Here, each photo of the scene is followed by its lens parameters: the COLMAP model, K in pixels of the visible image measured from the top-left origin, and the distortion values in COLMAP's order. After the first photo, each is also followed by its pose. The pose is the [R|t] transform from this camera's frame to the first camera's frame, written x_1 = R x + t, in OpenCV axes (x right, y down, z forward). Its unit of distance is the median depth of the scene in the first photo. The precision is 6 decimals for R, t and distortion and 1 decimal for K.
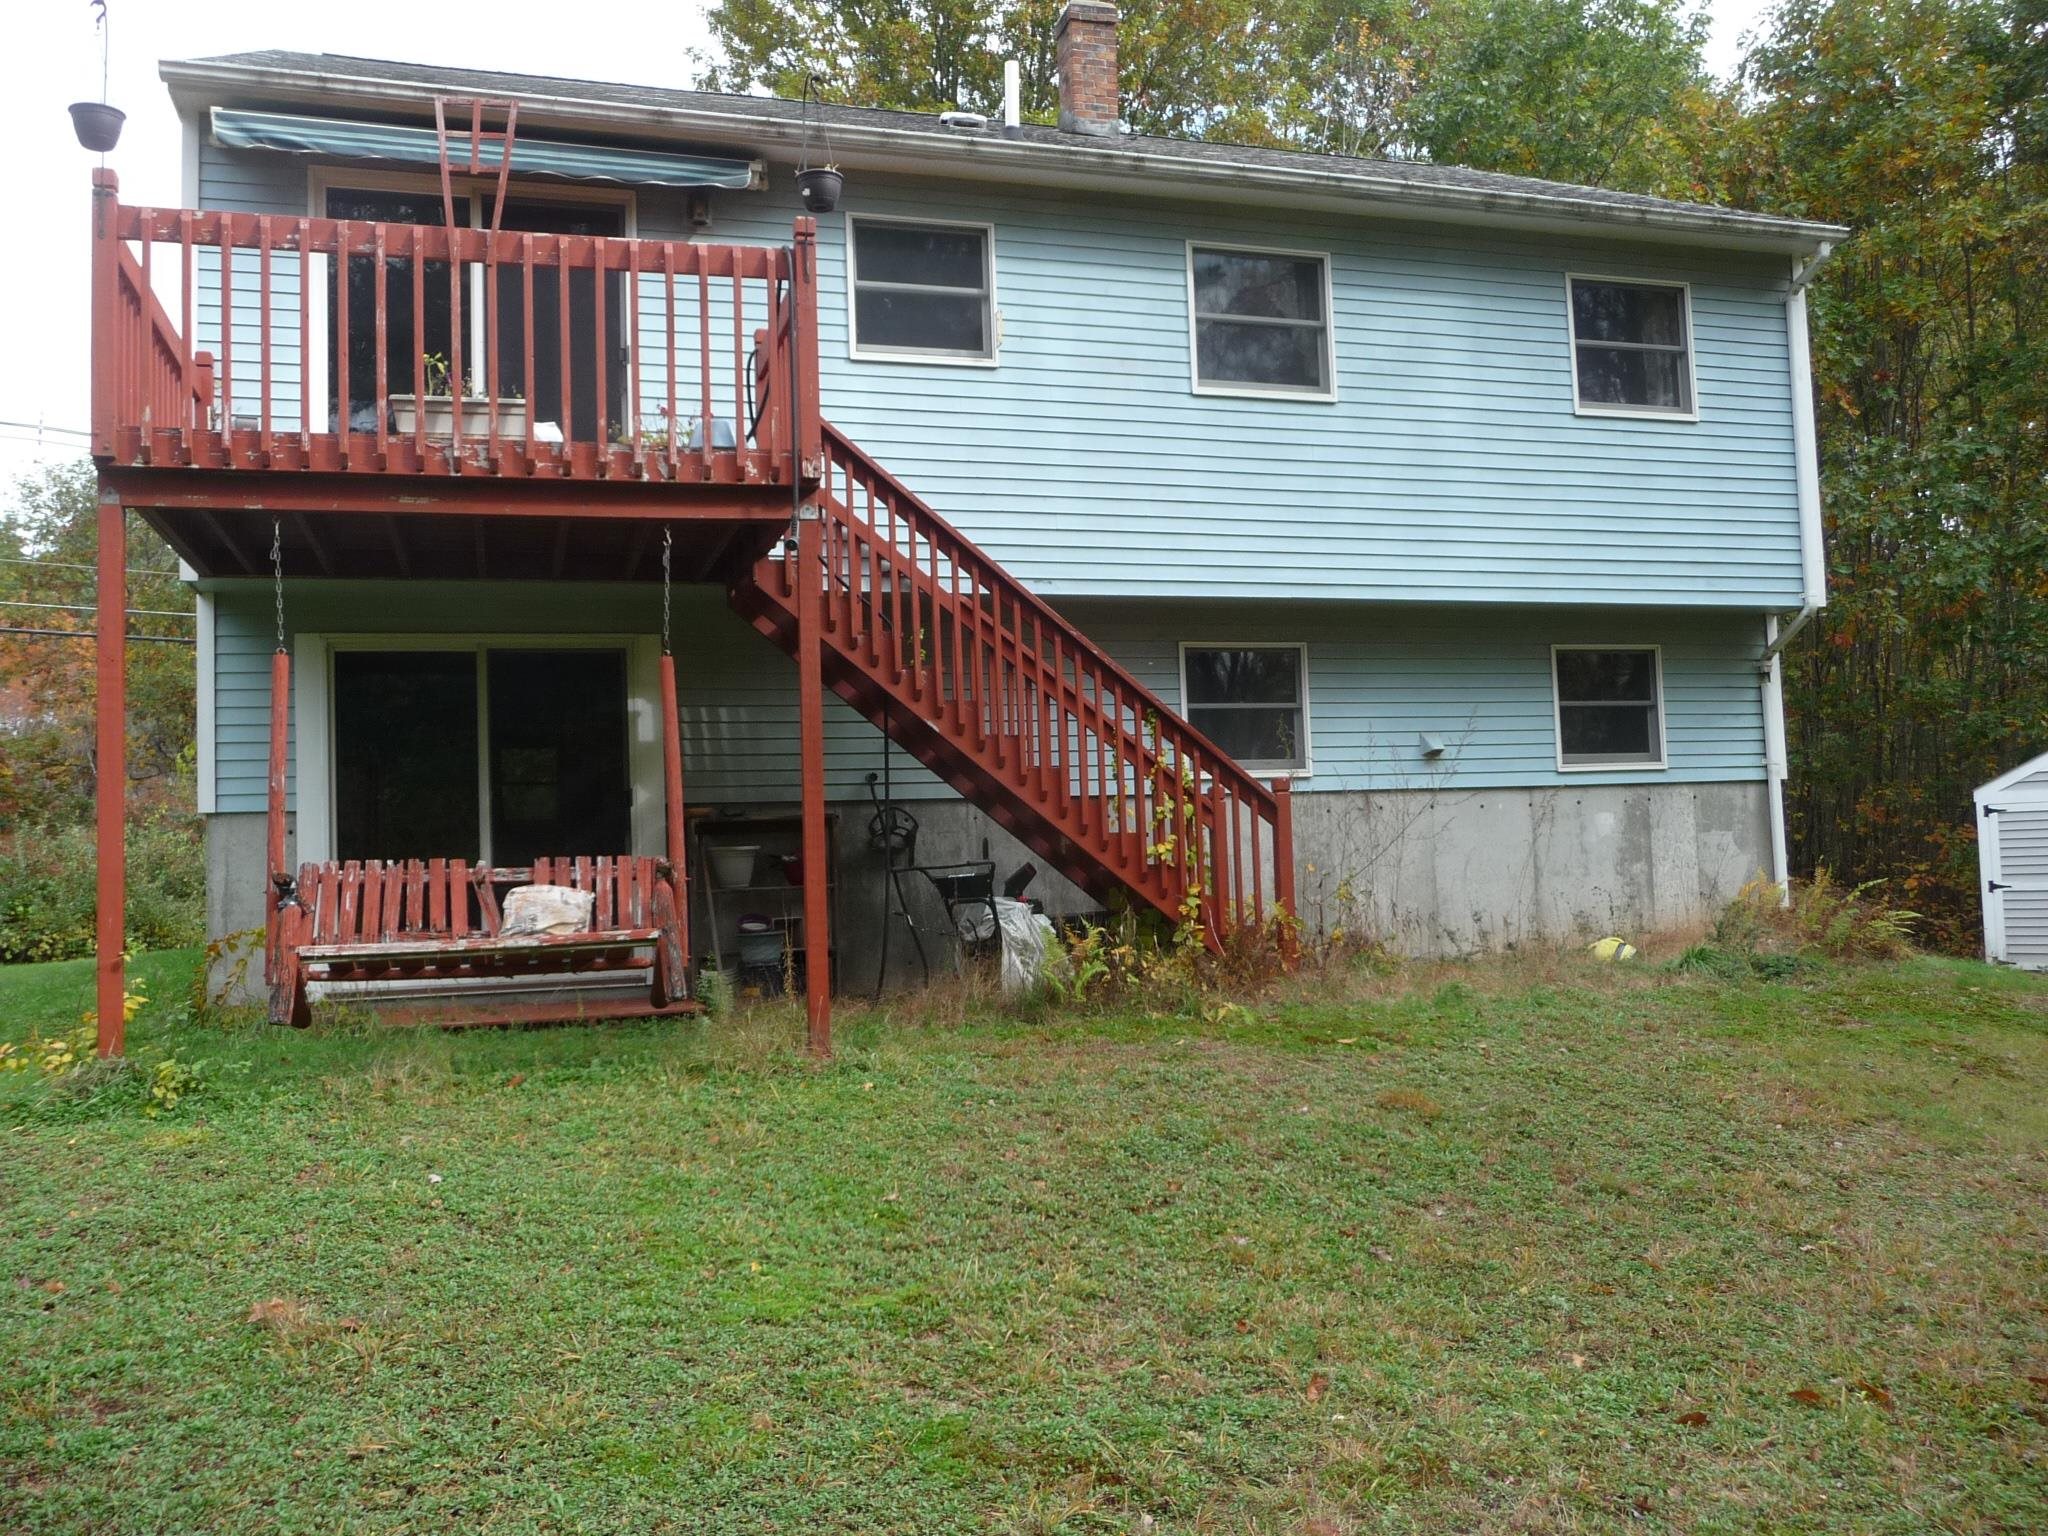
lens RADIAL K [[1705.2, 0, 1017.5], [0, 1705.2, 774.4], [0, 0, 1]] dist [-0.040836, 0.035312]
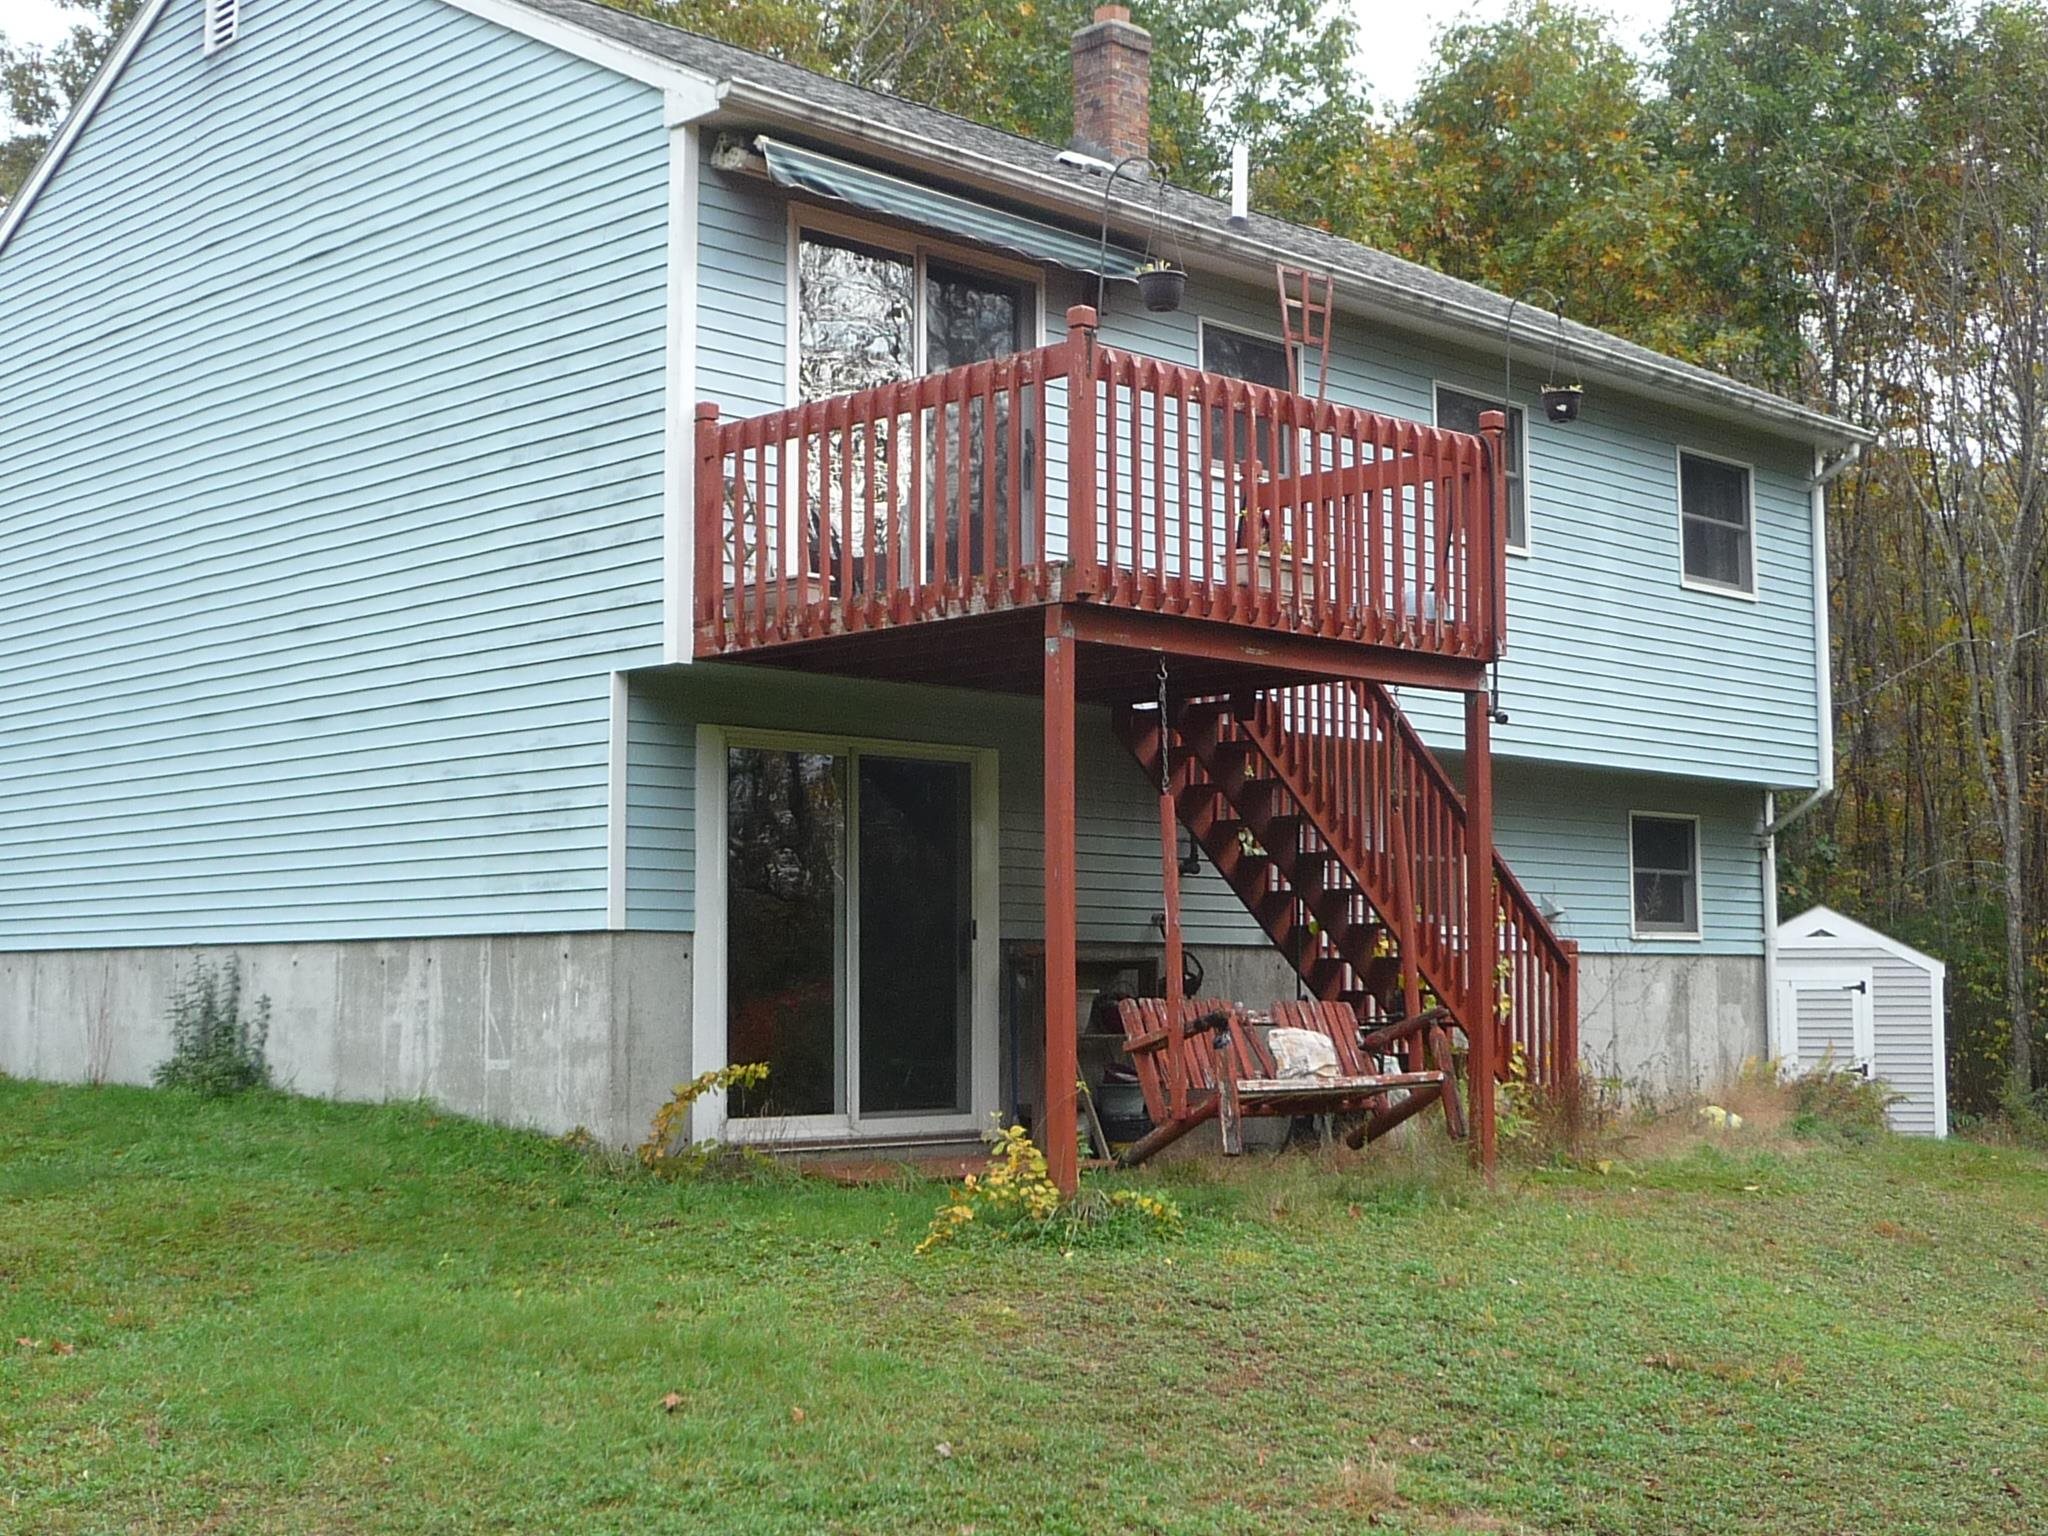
lens RADIAL K [[2713.5, 0, 1030.9], [0, 2713.5, 757.1], [0, 0, 1]] dist [-0.027832, 0.000000]
pose [[0.881593, 0.075421, 0.465946, -0.867002], [-0.054804, 0.996831, -0.057660, 0.003645], [-0.468818, 0.025297, 0.882932, -0.275370]]
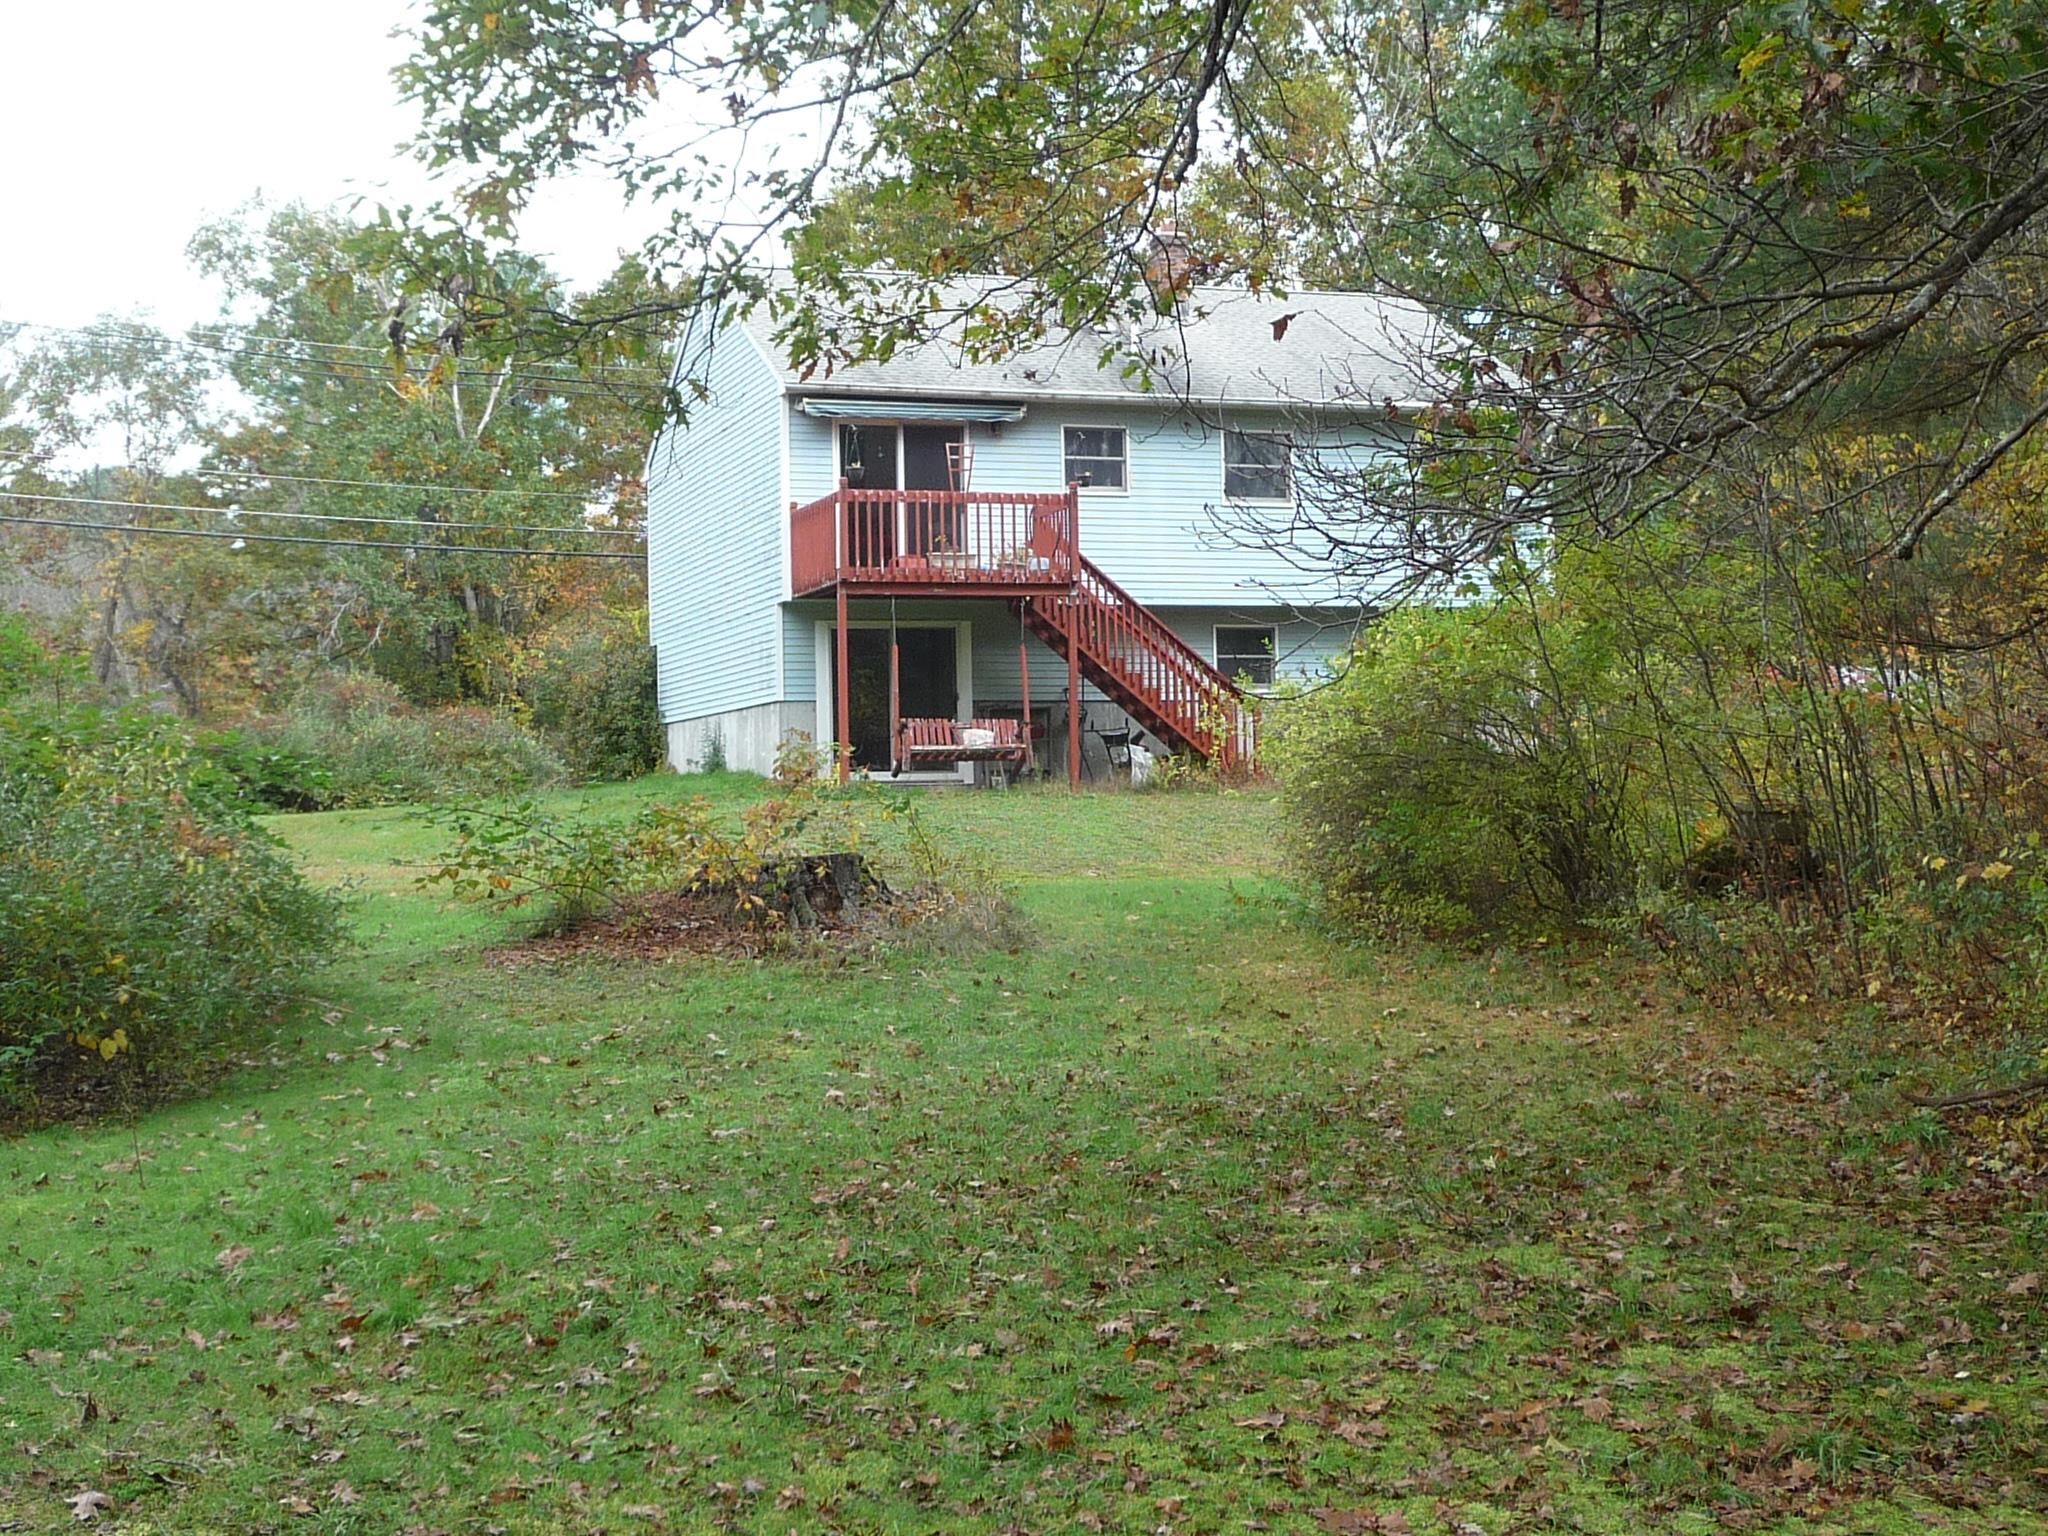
lens RADIAL K [[2859.9, 0, 1020.6], [0, 2859.9, 774.5], [0, 0, 1]] dist [0.048556, 0.000000]
pose [[0.999077, 0.018111, 0.038938, -0.285547], [-0.019403, 0.999265, 0.033053, -0.009528], [-0.038311, -0.033778, 0.998695, -2.619346]]
